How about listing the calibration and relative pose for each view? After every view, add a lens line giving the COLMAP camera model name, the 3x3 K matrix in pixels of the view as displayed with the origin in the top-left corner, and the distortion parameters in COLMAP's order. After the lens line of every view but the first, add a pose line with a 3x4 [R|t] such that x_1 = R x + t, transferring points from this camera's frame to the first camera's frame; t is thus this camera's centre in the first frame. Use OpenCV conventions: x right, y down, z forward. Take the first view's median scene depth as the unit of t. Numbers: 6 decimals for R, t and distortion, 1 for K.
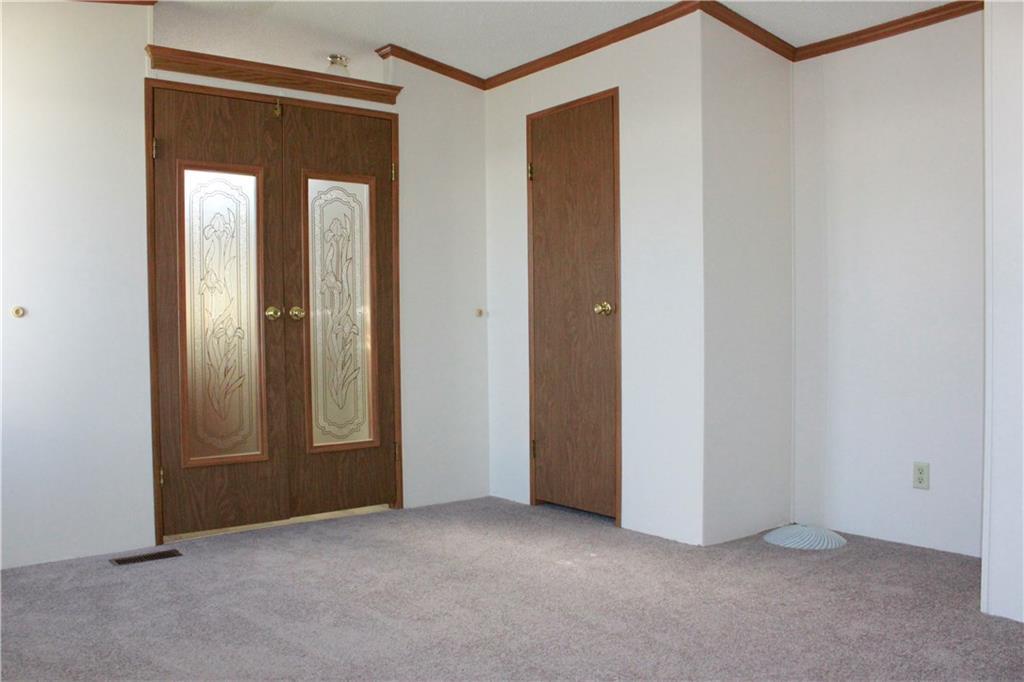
lens RADIAL K [[847.7, 0, 512.9], [0, 847.7, 353.5], [0, 0, 1]] dist [-0.173325, 0.166940]
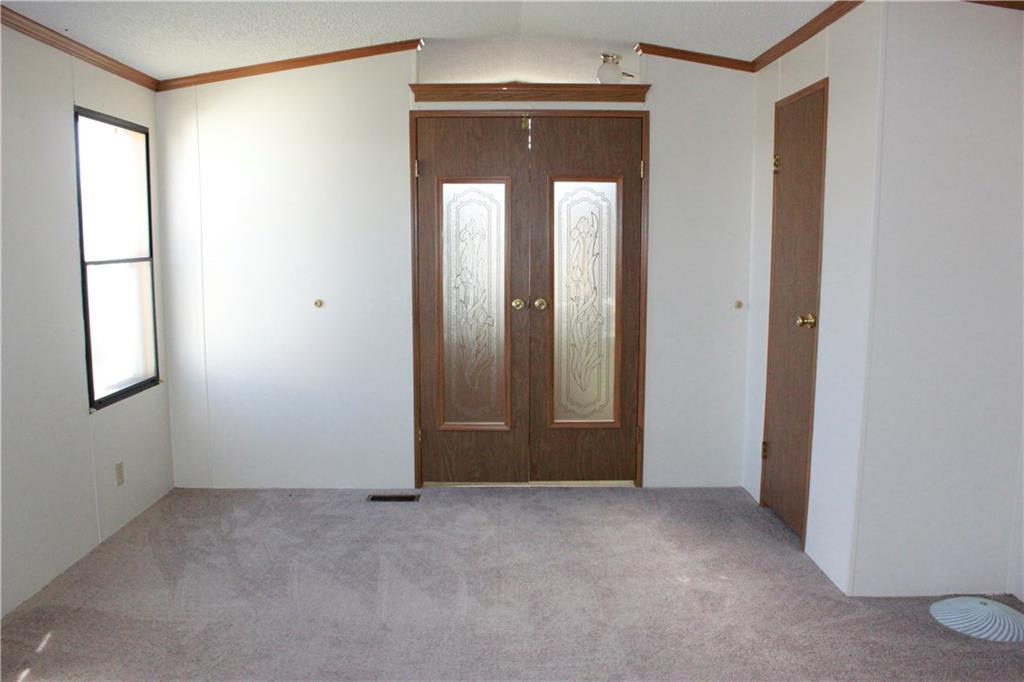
lens RADIAL K [[847.7, 0, 512.9], [0, 847.7, 353.5], [0, 0, 1]] dist [-0.173325, 0.166940]
pose [[0.798408, 0.091707, -0.595092, 0.402627], [-0.029019, 0.993045, 0.114101, -0.114000], [0.601417, -0.073830, 0.795517, 0.070486]]
